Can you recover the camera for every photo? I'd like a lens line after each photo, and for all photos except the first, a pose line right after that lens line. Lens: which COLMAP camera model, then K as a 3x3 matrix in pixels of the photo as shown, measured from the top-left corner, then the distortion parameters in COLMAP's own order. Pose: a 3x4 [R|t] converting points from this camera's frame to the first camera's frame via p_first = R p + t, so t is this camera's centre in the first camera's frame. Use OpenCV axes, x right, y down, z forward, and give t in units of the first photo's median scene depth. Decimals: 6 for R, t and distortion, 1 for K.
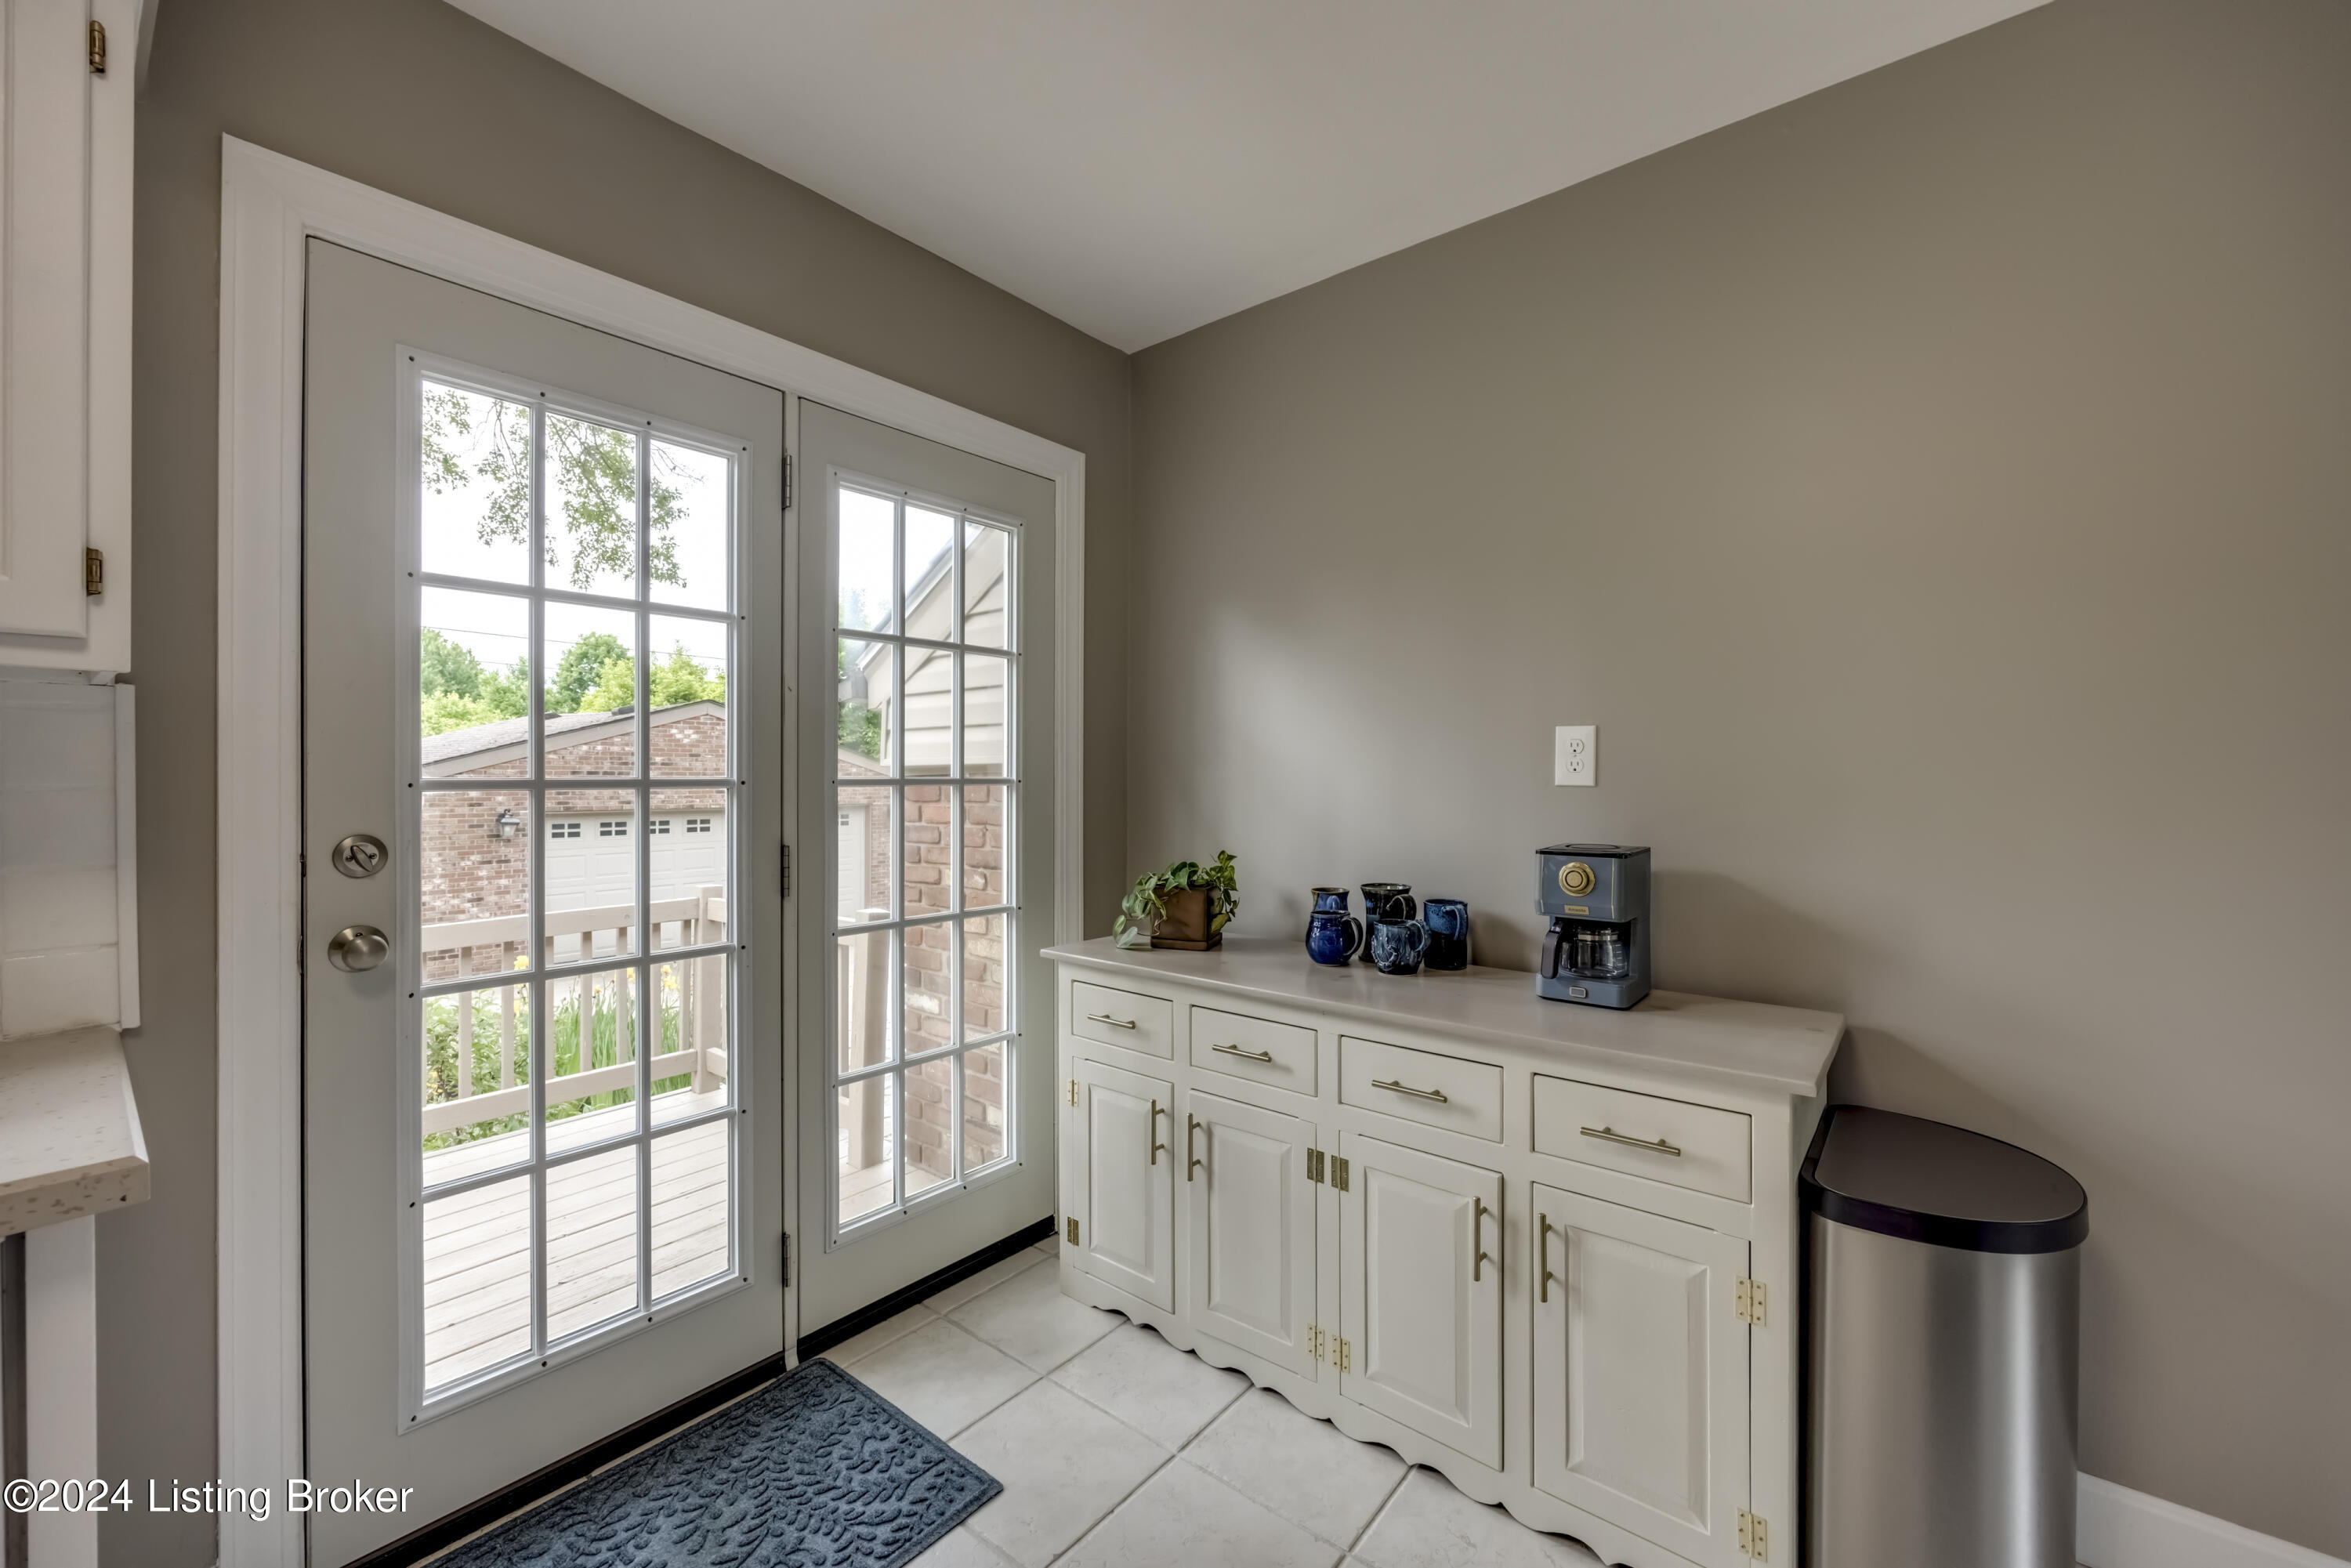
lens RADIAL K [[932.5, 0, 1175.5], [0, 932.5, 784.0], [0, 0, 1]] dist [0.001545, 0.000103]
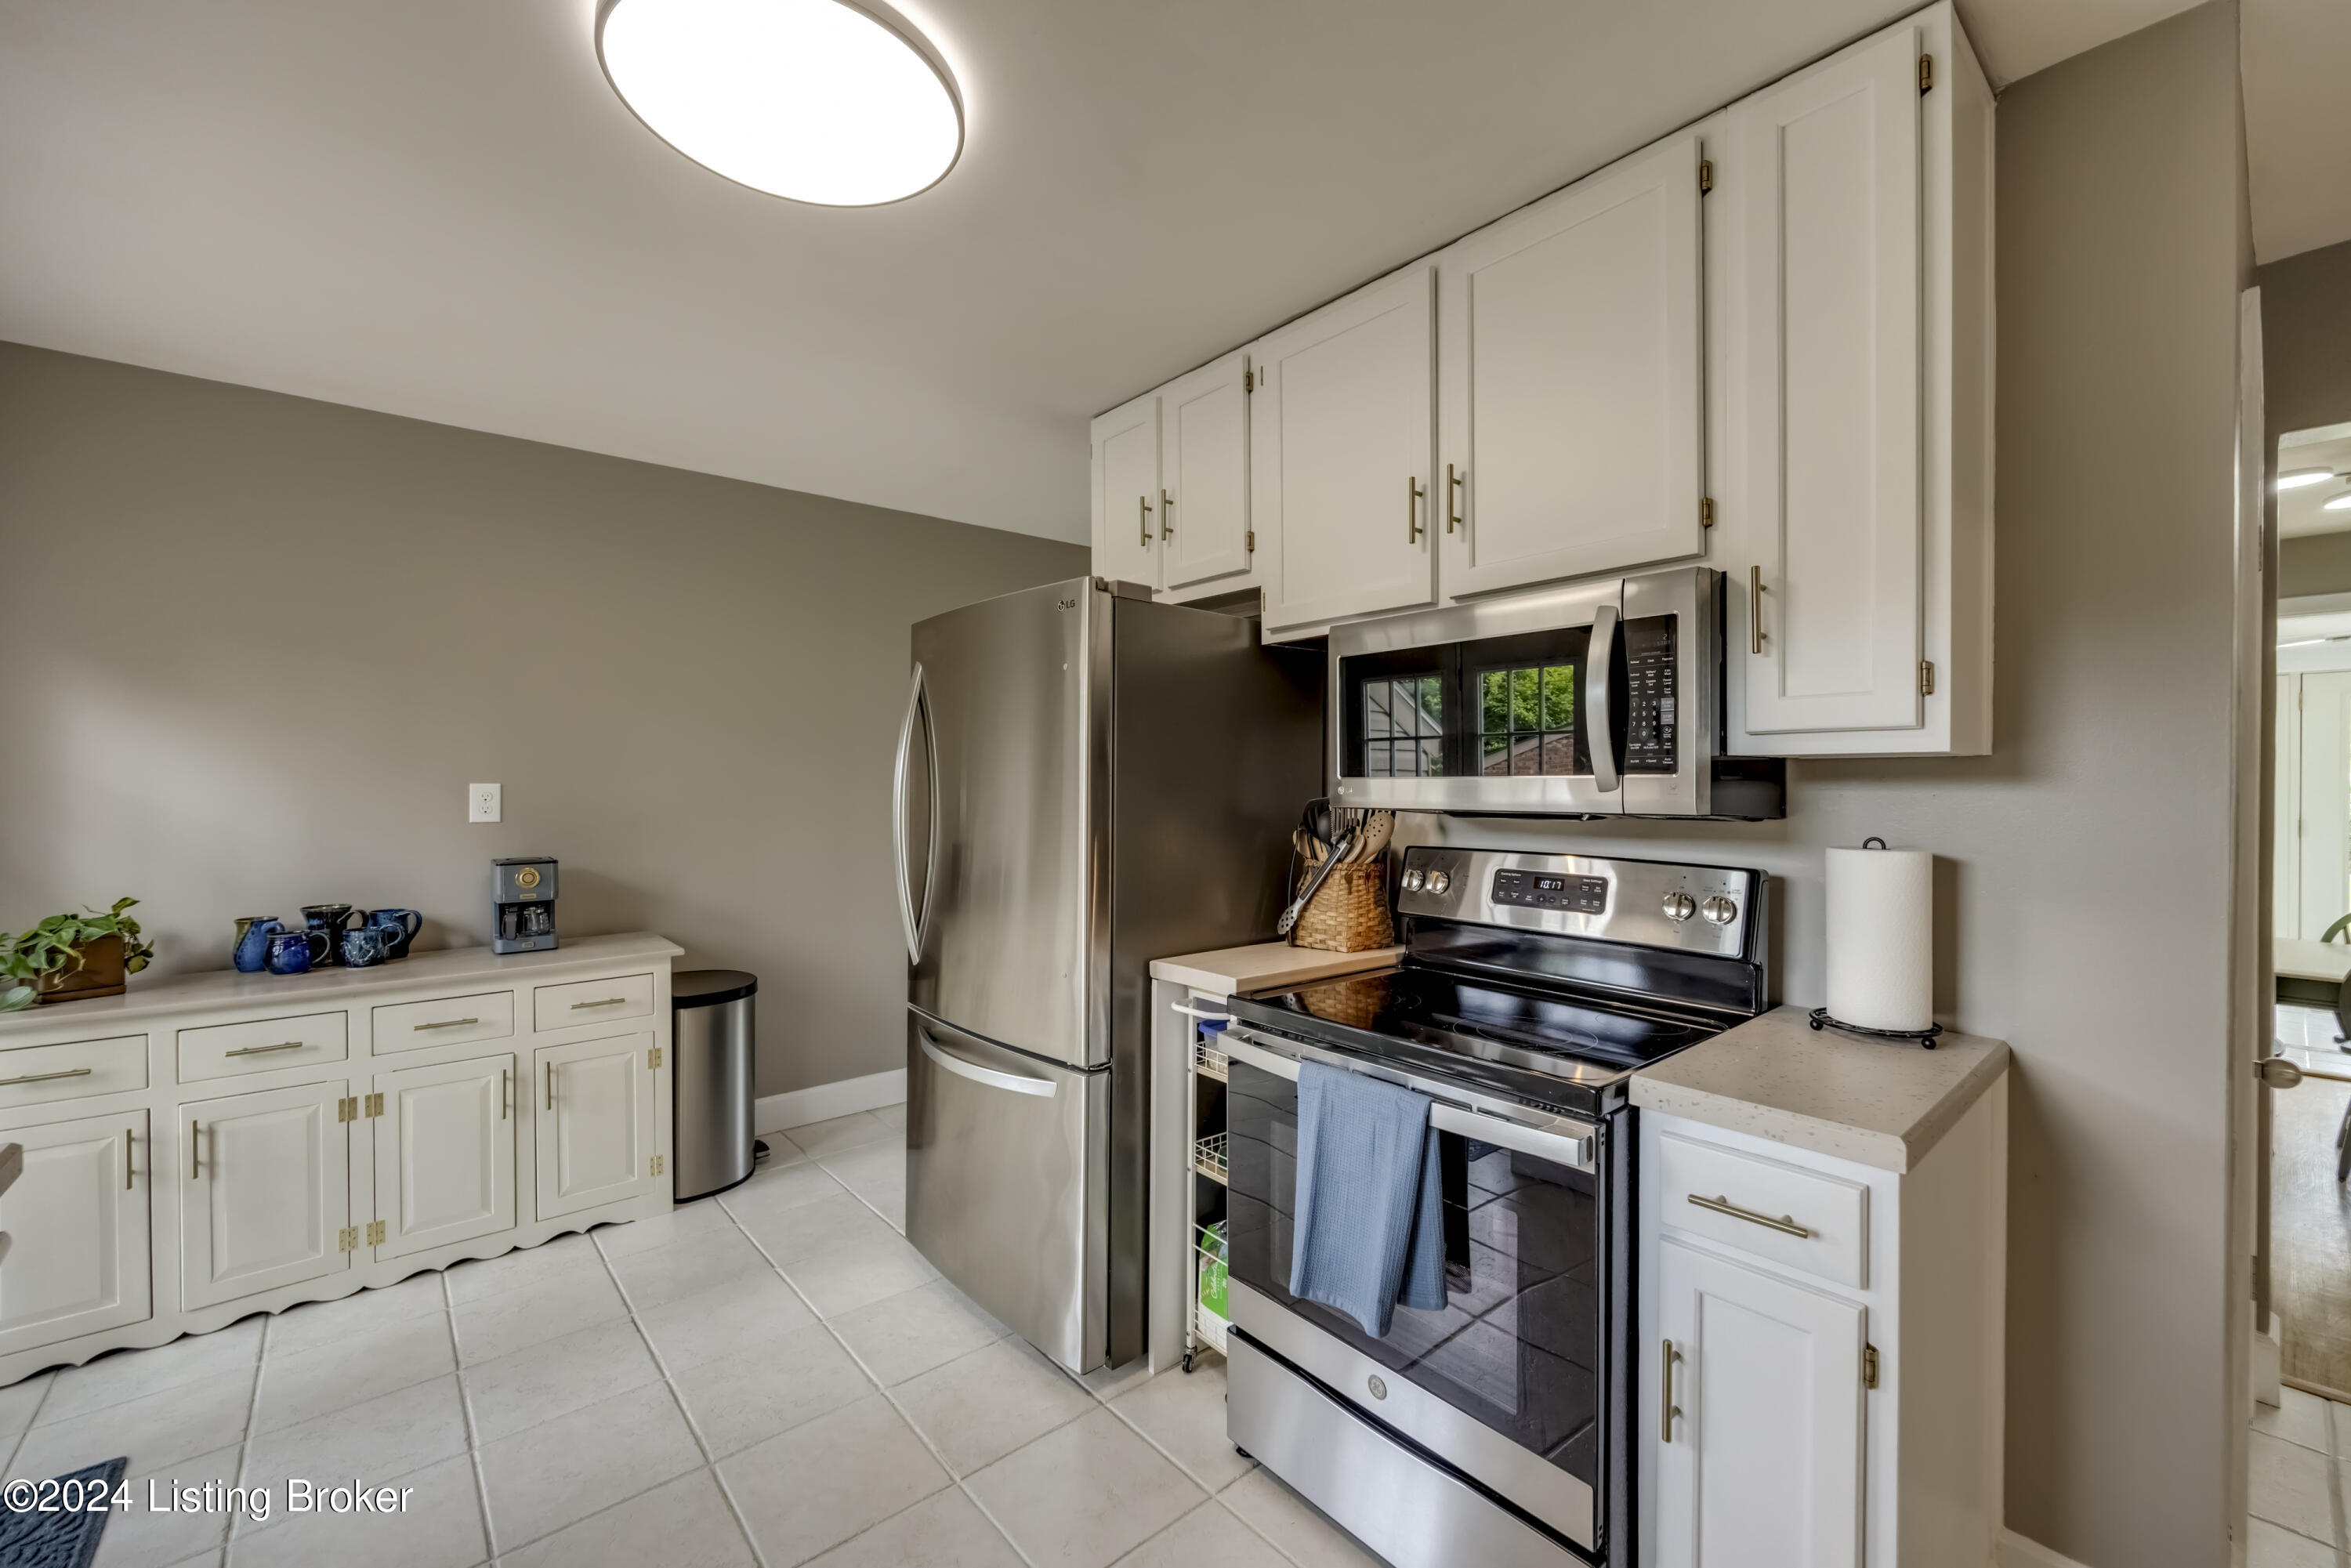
lens RADIAL K [[932.5, 0, 1175.5], [0, 932.5, 784.0], [0, 0, 1]] dist [0.001545, 0.000103]
pose [[0.161959, -0.002713, 0.986794, -0.922339], [0.007578, 0.999970, 0.001505, -0.055394], [-0.986768, 0.007234, 0.161975, -0.386482]]
